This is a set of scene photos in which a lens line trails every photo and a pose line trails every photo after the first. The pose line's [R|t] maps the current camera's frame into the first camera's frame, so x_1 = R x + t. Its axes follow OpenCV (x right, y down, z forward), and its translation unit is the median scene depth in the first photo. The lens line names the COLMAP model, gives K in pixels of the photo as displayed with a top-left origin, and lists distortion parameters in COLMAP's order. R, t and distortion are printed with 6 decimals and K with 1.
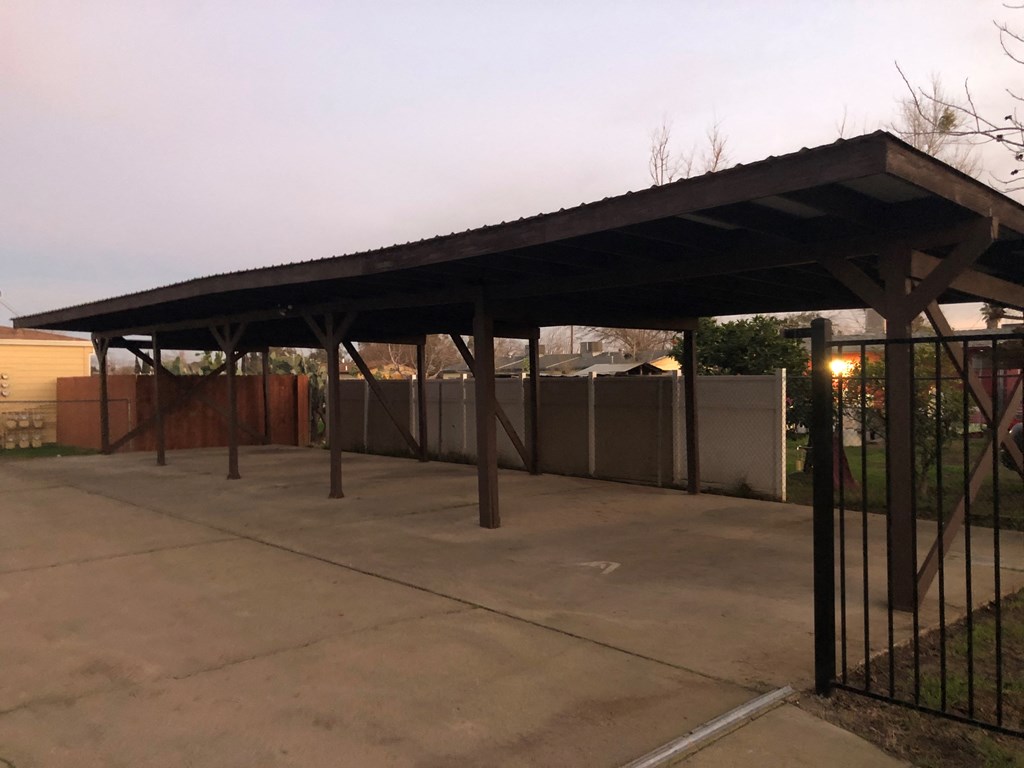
lens RADIAL K [[812.7, 0, 512.0], [0, 812.7, 384.0], [0, 0, 1]] dist [-0.000651, 0.000499]
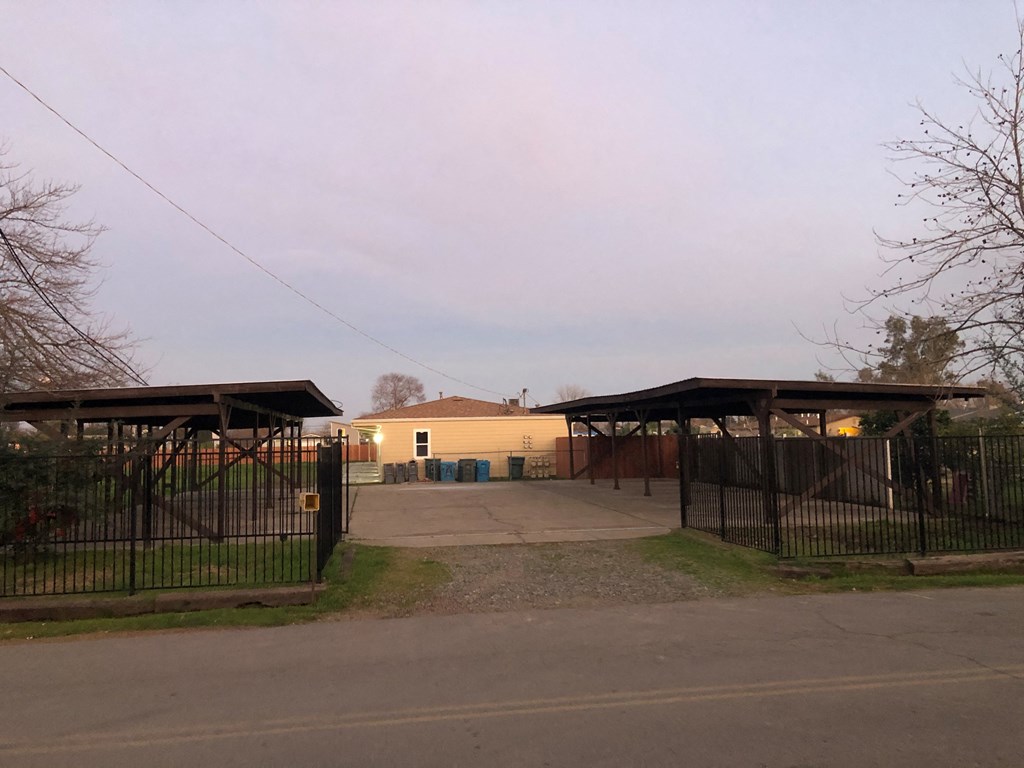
lens RADIAL K [[812.7, 0, 512.0], [0, 812.7, 384.0], [0, 0, 1]] dist [-0.000651, 0.000499]
pose [[0.820915, -0.045709, -0.569218, 0.476435], [0.006114, 0.997438, -0.071278, -0.000076], [0.571018, 0.055033, 0.819091, -0.650315]]
